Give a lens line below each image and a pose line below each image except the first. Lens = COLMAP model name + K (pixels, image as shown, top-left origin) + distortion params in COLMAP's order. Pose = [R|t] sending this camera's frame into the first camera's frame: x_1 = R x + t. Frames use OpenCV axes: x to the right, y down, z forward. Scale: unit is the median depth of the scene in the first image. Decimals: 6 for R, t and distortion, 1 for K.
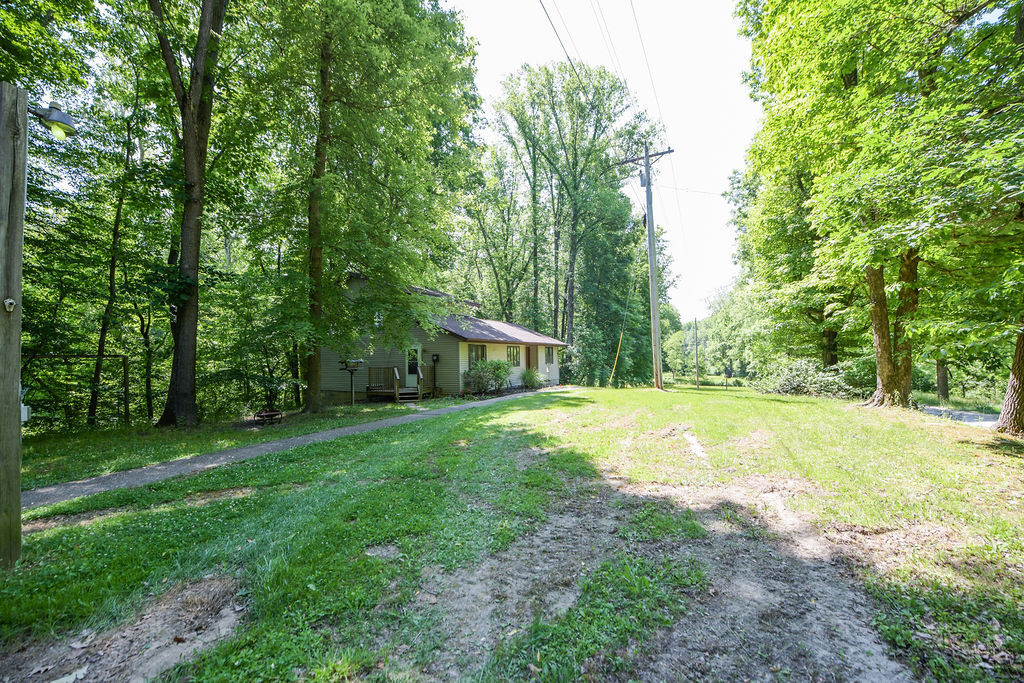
lens RADIAL K [[405.9, 0, 512.0], [0, 405.9, 341.5], [0, 0, 1]] dist [-0.020458, -0.000789]
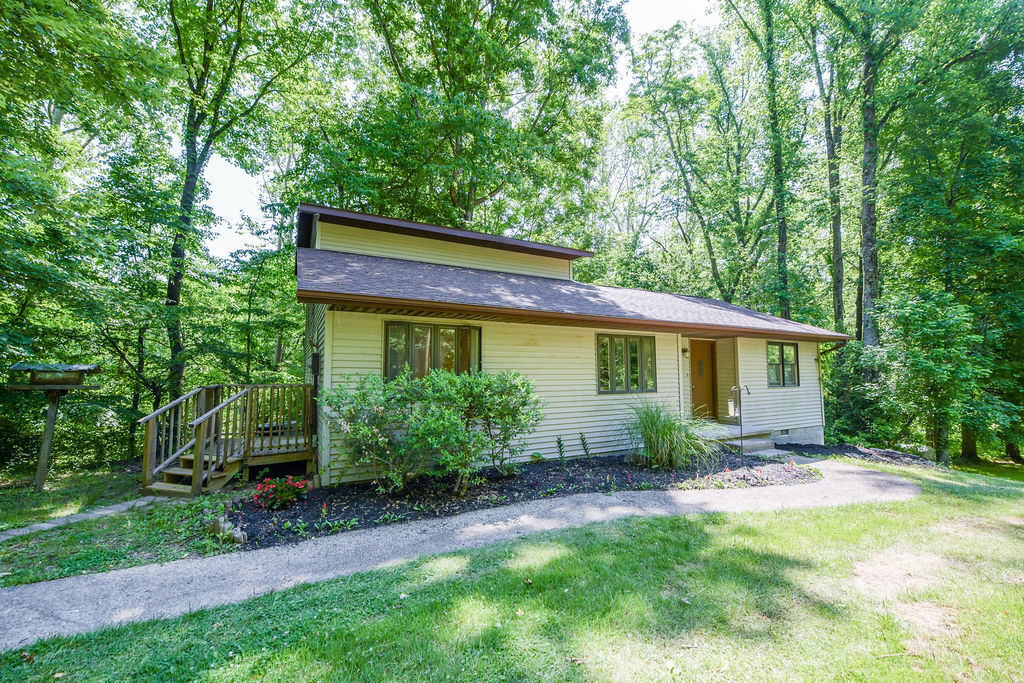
lens RADIAL K [[405.9, 0, 512.0], [0, 405.9, 341.5], [0, 0, 1]] dist [-0.020458, -0.000789]
pose [[0.811468, -0.026131, -0.583812, 0.078660], [0.004687, 0.999259, -0.038212, 0.020226], [0.584378, 0.028271, 0.810989, 0.408461]]
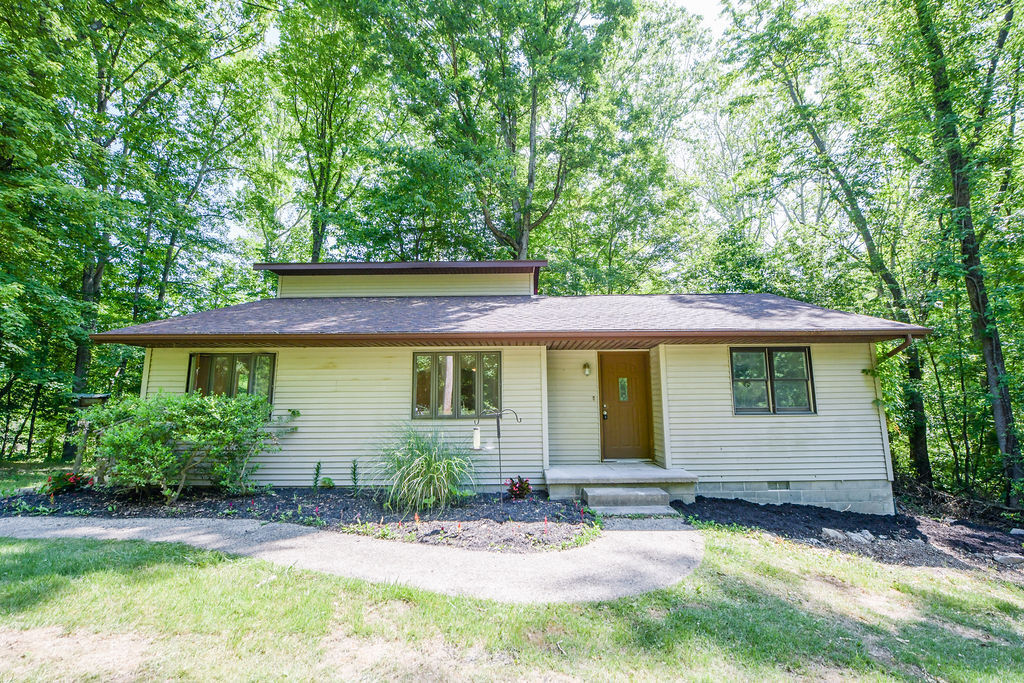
lens RADIAL K [[405.9, 0, 512.0], [0, 405.9, 341.5], [0, 0, 1]] dist [-0.020458, -0.000789]
pose [[0.448075, -0.118043, -0.886169, 0.181733], [0.028449, 0.992625, -0.117839, 0.027002], [0.893543, 0.027590, 0.448128, 0.556521]]
